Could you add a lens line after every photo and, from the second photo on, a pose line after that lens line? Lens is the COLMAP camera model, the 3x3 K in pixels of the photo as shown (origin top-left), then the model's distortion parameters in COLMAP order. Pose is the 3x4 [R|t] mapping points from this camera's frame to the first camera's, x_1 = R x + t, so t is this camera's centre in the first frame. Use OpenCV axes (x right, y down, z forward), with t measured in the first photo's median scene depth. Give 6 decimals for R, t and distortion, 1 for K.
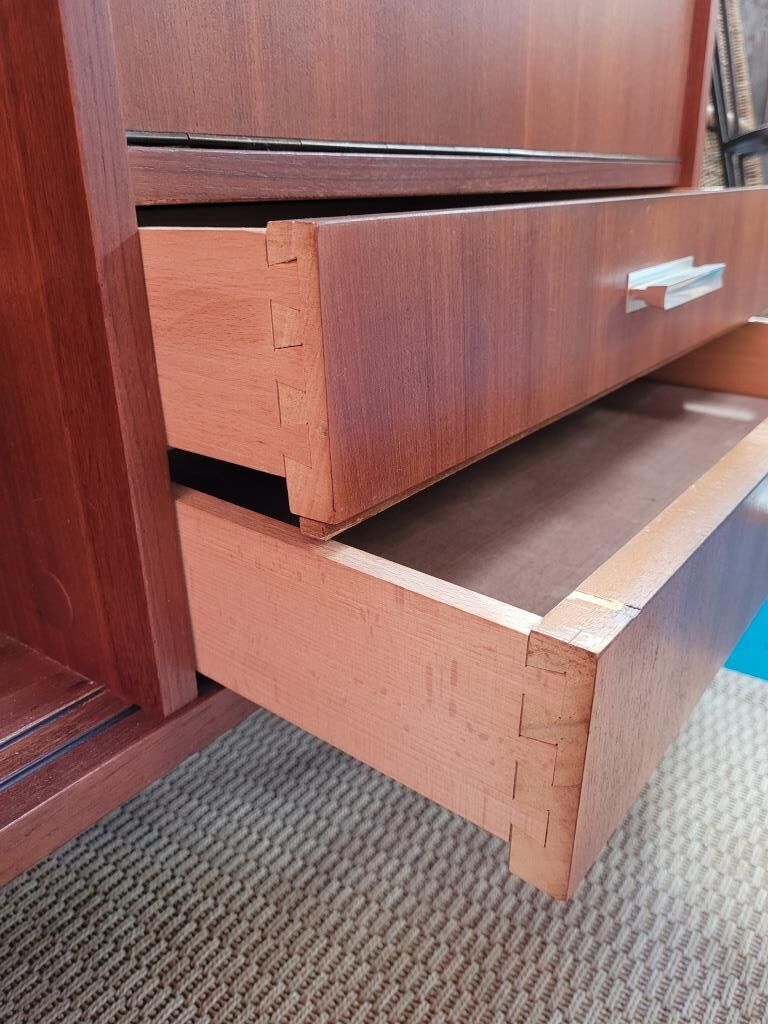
lens RADIAL K [[784.1, 0, 385.6], [0, 784.1, 519.2], [0, 0, 1]] dist [0.047552, -0.045558]
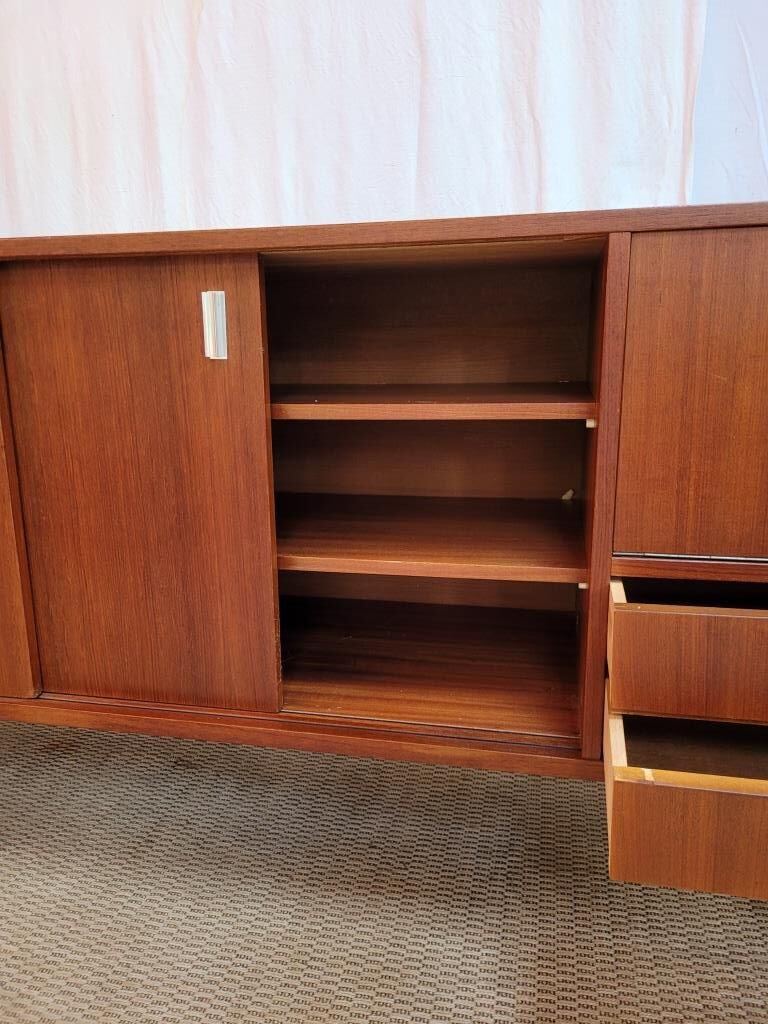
lens RADIAL K [[784.1, 0, 382.4], [0, 784.1, 523.2], [0, 0, 1]] dist [0.047552, -0.045558]
pose [[0.410058, 0.233595, -0.881638, 0.881423], [-0.336251, 0.937274, 0.091943, -0.272493], [0.847814, 0.258750, 0.462883, -0.526006]]
